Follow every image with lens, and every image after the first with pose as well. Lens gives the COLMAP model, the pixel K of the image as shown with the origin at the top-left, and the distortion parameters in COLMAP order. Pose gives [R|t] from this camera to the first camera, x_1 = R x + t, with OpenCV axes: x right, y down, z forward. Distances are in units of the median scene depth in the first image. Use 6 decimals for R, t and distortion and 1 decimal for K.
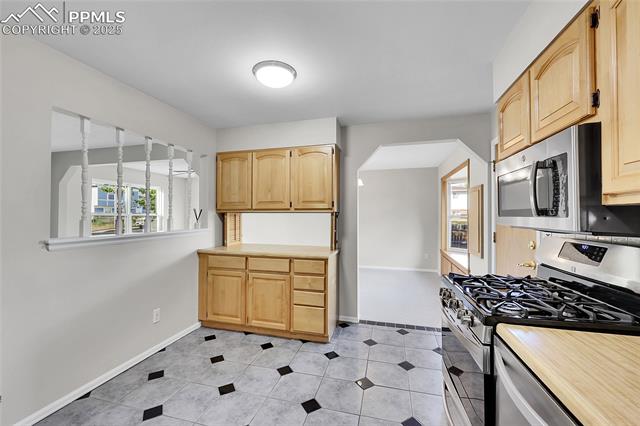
lens RADIAL K [[257.6, 0, 322.1], [0, 257.6, 213.3], [0, 0, 1]] dist [0.001102, 0.000116]
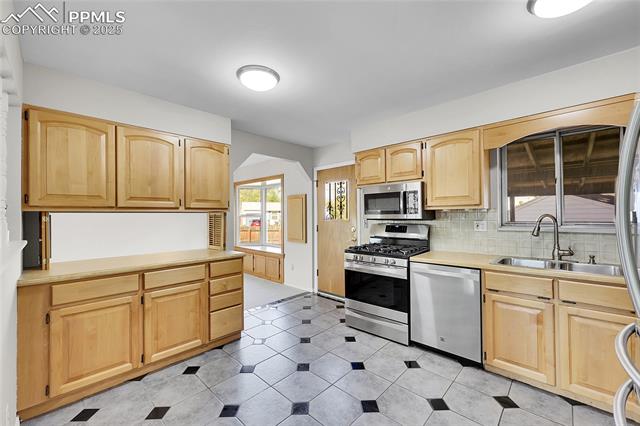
lens RADIAL K [[257.6, 0, 322.1], [0, 257.6, 213.3], [0, 0, 1]] dist [0.001102, 0.000116]
pose [[0.477226, 0.000148, 0.878781, -0.680901], [0.002293, 0.999996, -0.001414, 0.003156], [-0.878778, 0.002690, 0.477224, 0.198658]]
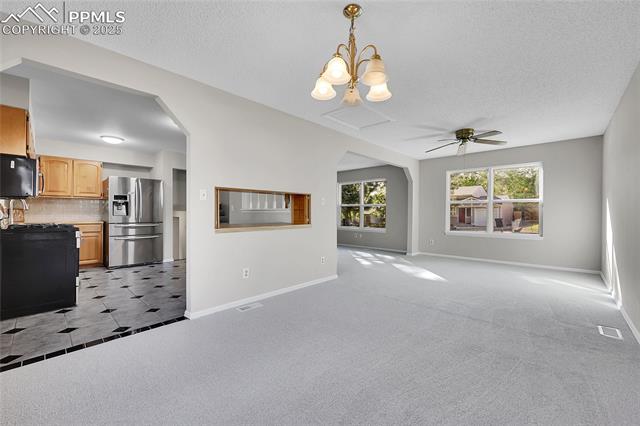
lens RADIAL K [[263.4, 0, 306.4], [0, 263.4, 211.9], [0, 0, 1]] dist [0.000694, 0.000079]
pose [[-0.485446, -0.003640, -0.874259, 0.776467], [0.005425, 0.999960, -0.007175, 0.098961], [0.874250, -0.008226, -0.485407, 1.964273]]
